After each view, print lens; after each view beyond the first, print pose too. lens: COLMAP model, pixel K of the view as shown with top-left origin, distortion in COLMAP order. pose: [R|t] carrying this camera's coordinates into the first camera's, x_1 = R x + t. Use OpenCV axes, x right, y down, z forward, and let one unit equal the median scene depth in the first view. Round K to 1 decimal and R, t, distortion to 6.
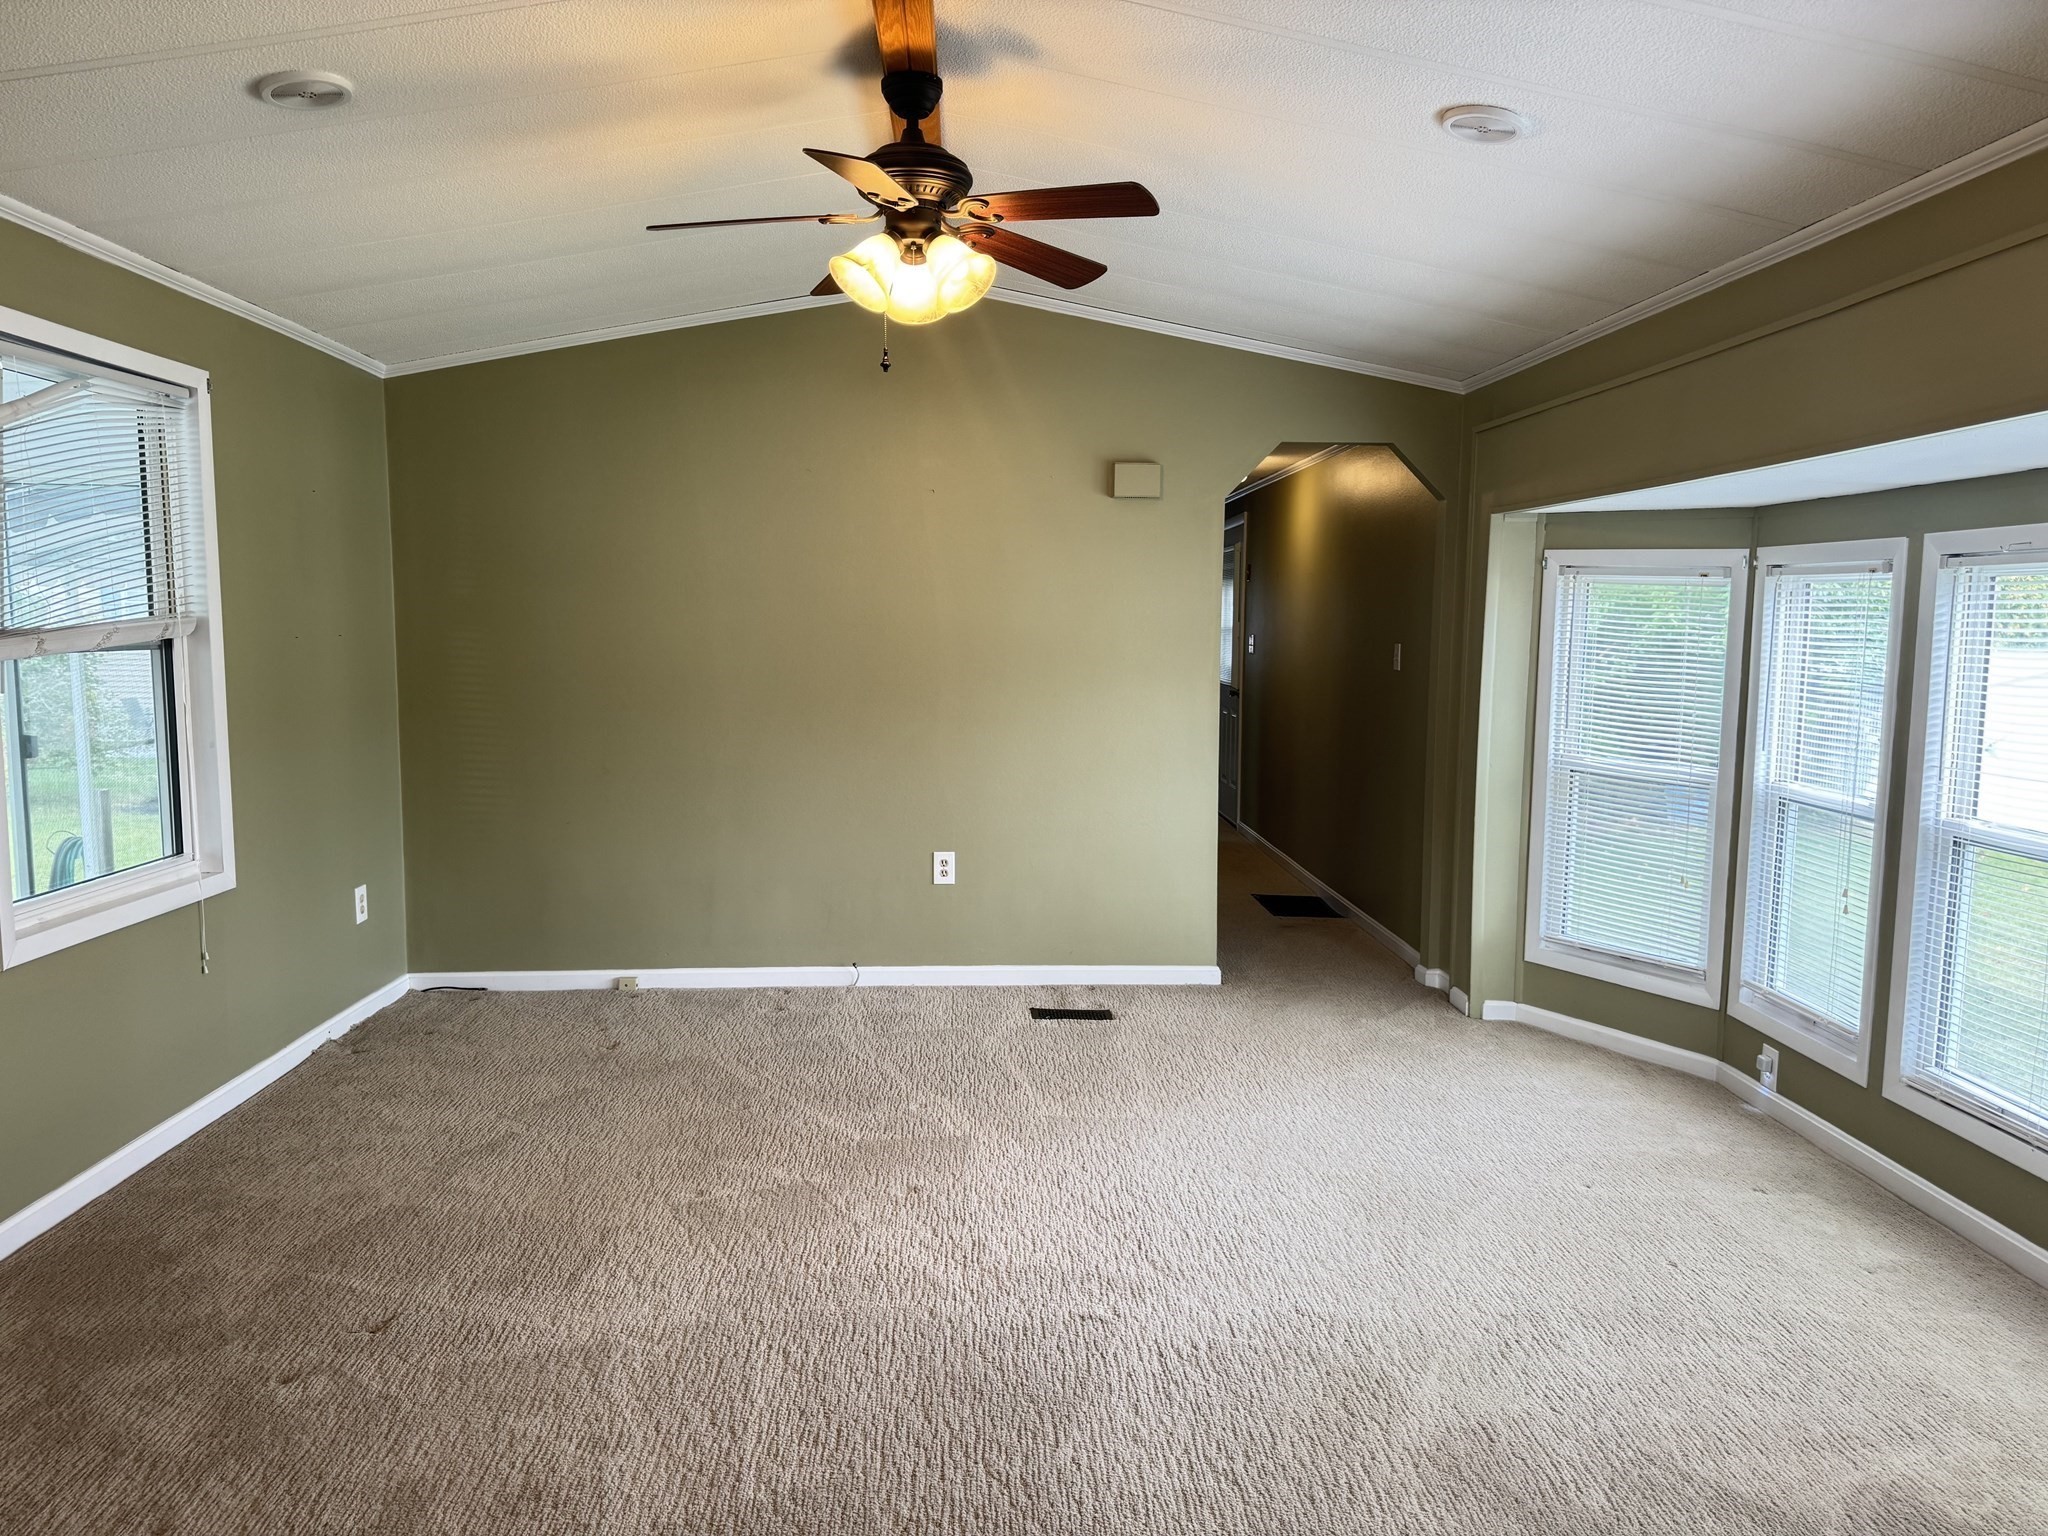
lens RADIAL K [[1437.3, 0, 989.8], [0, 1437.3, 773.0], [0, 0, 1]] dist [0.047294, -0.038506]
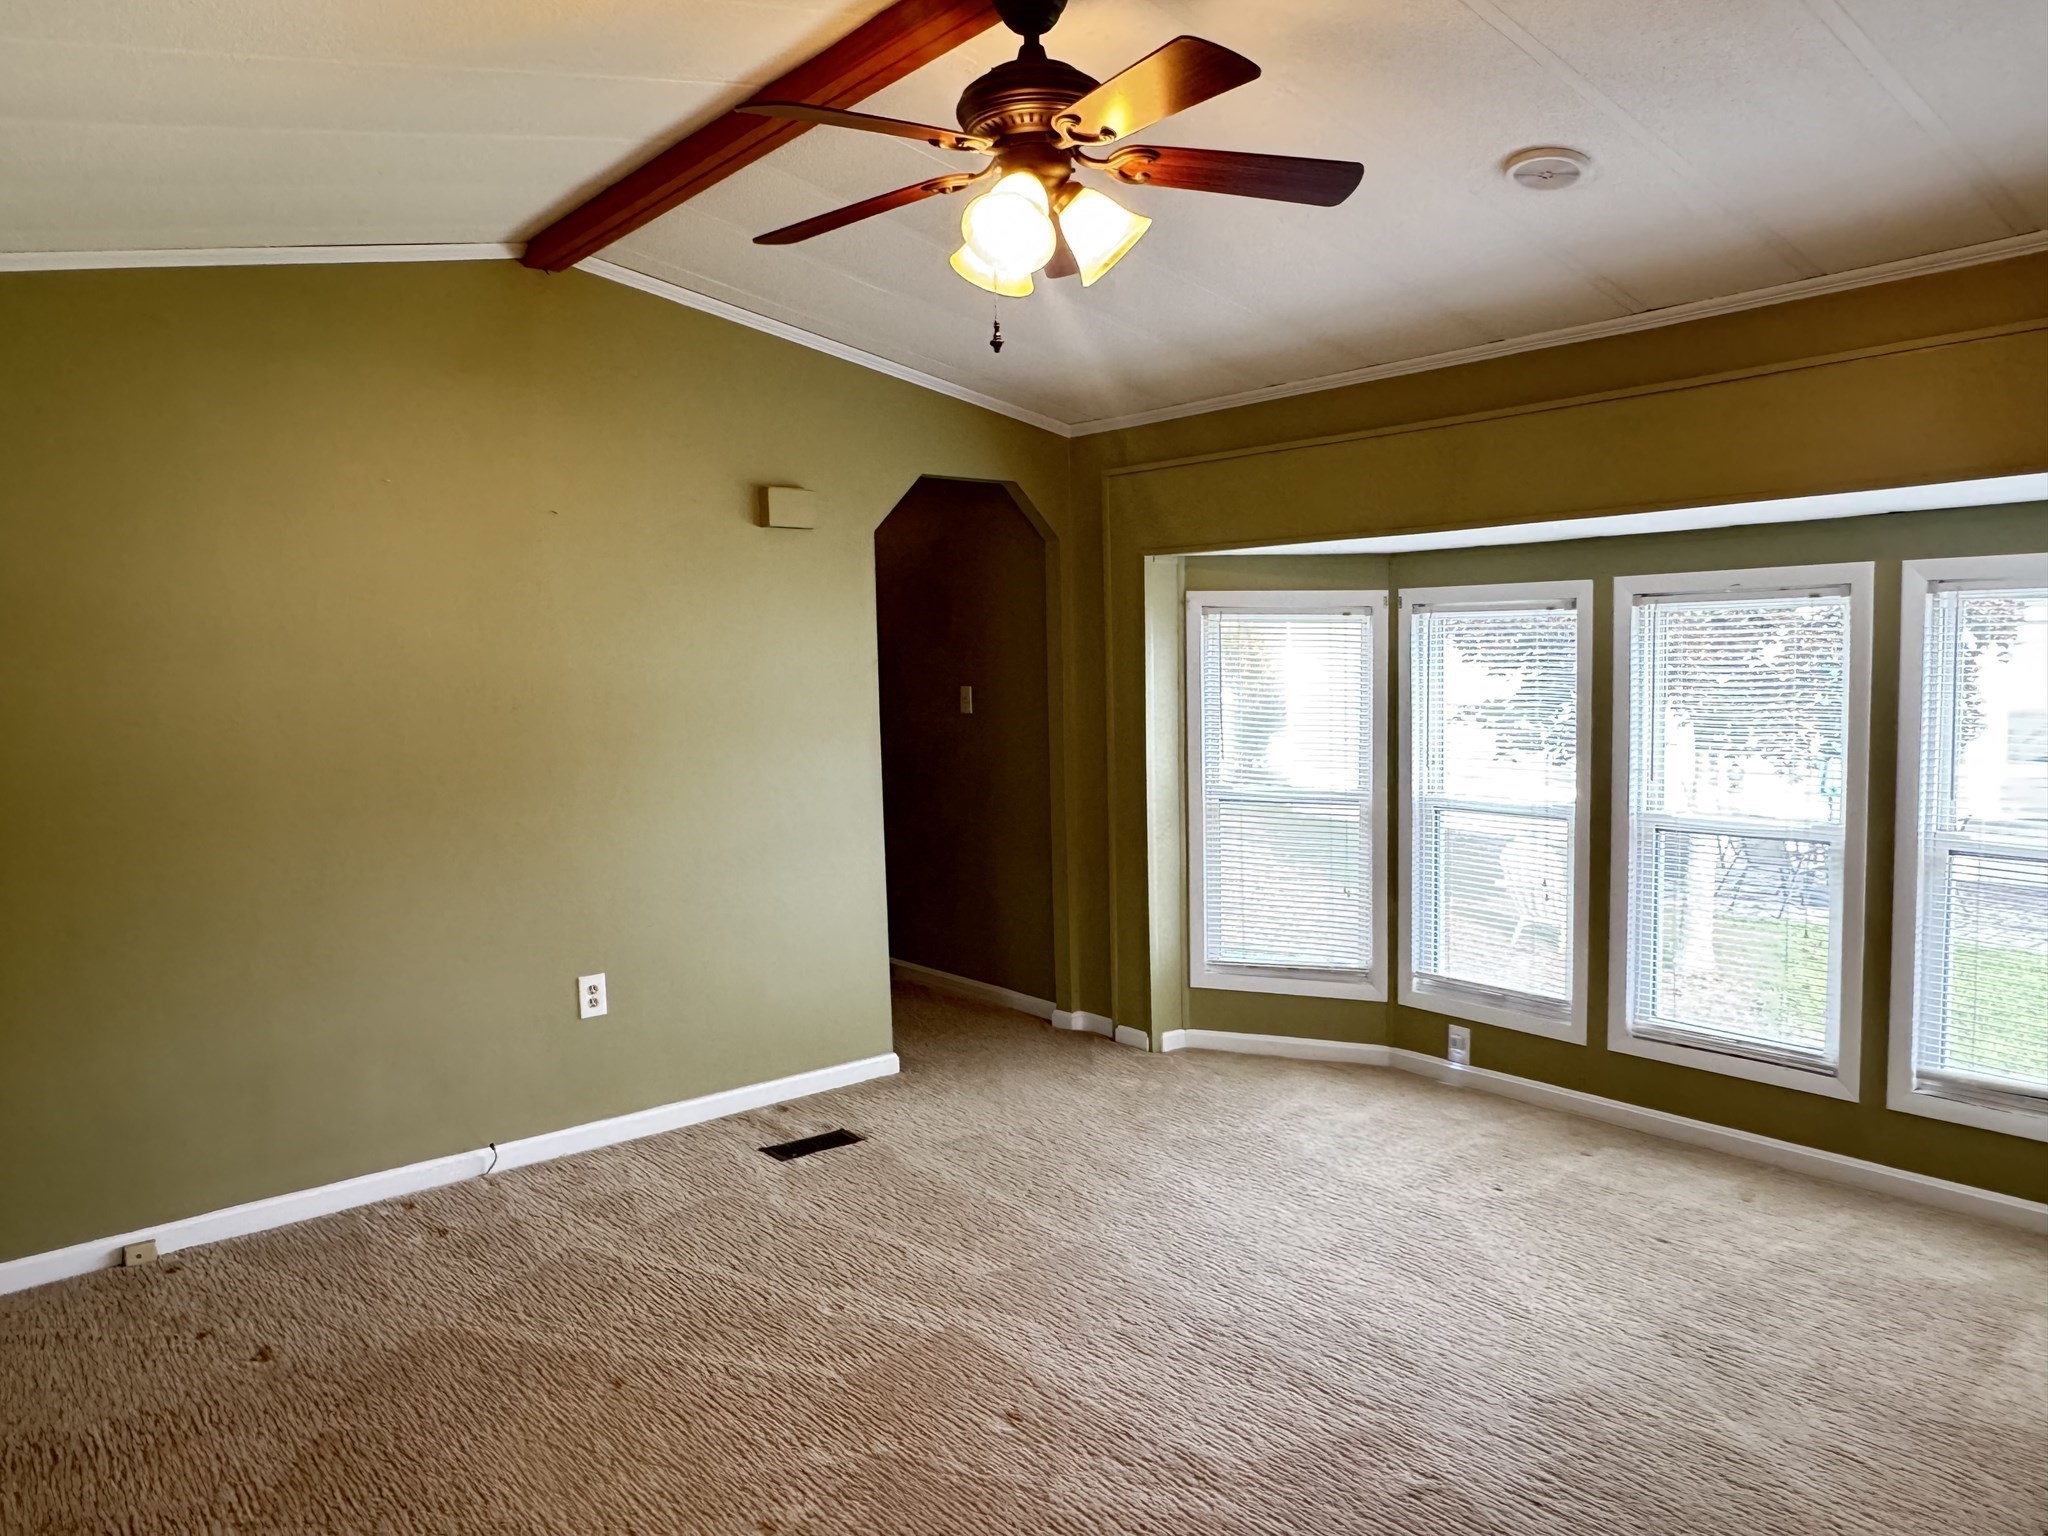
lens RADIAL K [[1437.3, 0, 975.2], [0, 1437.3, 769.9], [0, 0, 1]] dist [0.047294, -0.038506]
pose [[0.787287, -0.075304, 0.611971, -0.384031], [0.093752, 0.995594, 0.001899, -0.042780], [-0.609418, 0.055879, 0.790878, 0.286523]]
